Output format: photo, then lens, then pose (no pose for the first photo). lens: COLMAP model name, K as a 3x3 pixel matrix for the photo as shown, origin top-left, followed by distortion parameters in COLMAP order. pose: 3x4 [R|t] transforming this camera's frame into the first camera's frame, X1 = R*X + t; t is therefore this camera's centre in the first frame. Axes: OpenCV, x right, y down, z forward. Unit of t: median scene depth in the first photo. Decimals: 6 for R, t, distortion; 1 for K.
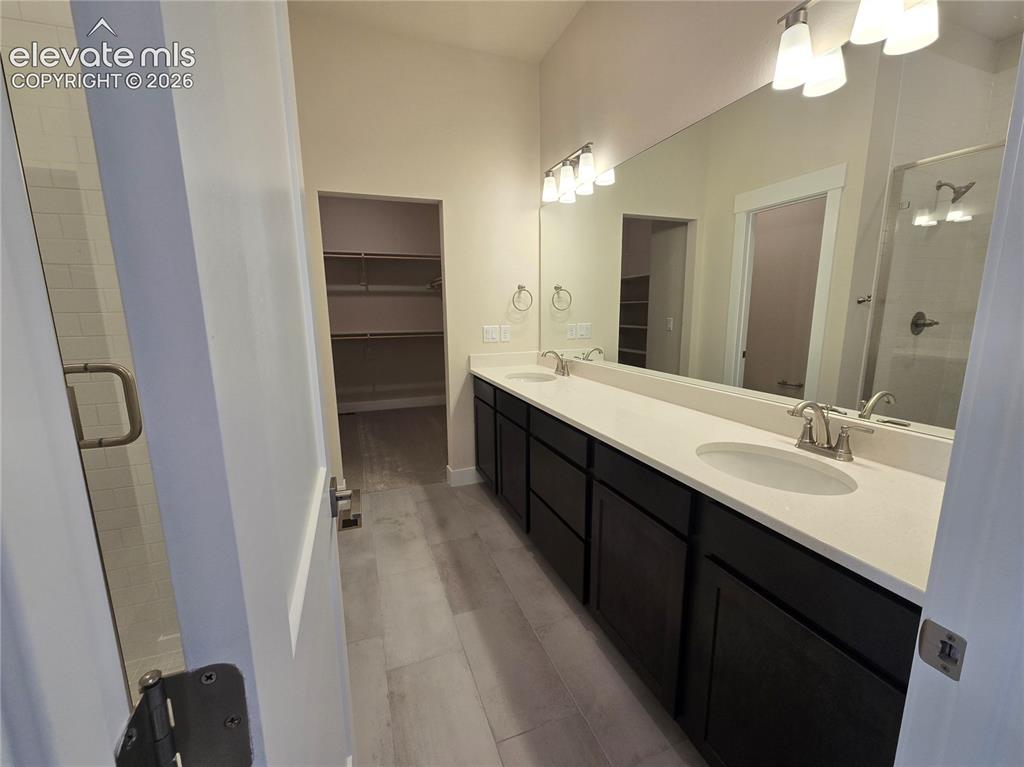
lens RADIAL K [[417.7, 0, 512.5], [0, 417.7, 387.3], [0, 0, 1]] dist [-0.000999, -0.000023]
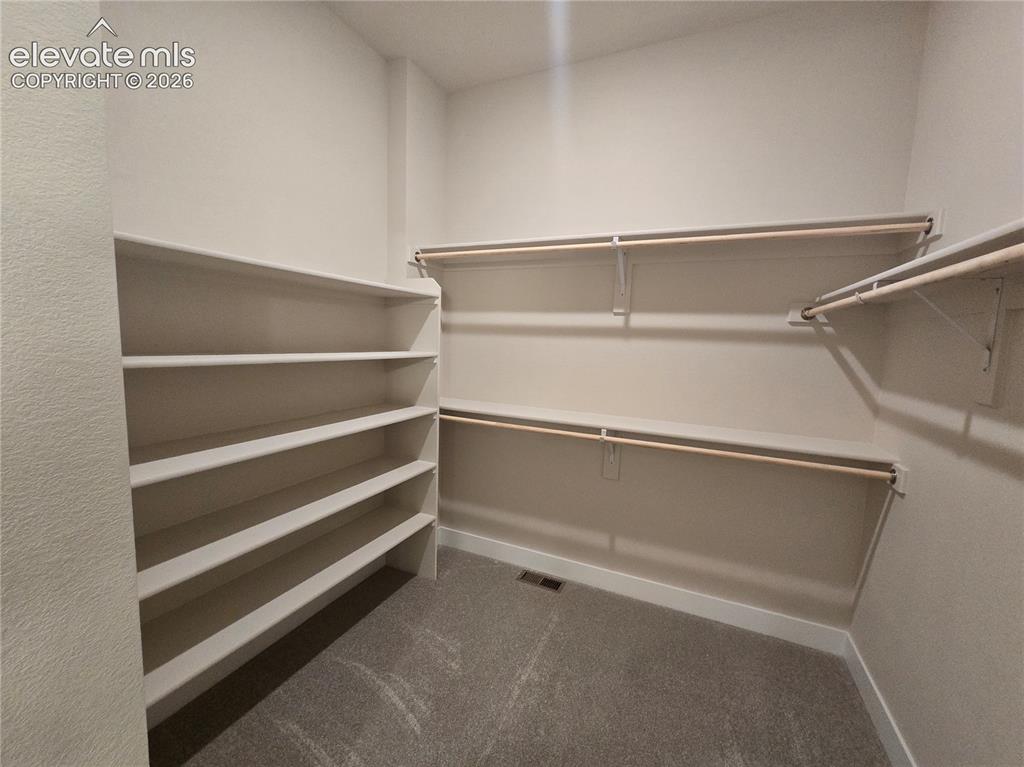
lens RADIAL K [[417.7, 0, 512.5], [0, 417.7, 387.3], [0, 0, 1]] dist [-0.000999, -0.000023]
pose [[0.692488, 0.121632, -0.711102, -0.114257], [-0.169004, 0.985607, 0.004005, -0.151494], [0.701354, 0.117406, 0.703078, 0.621972]]
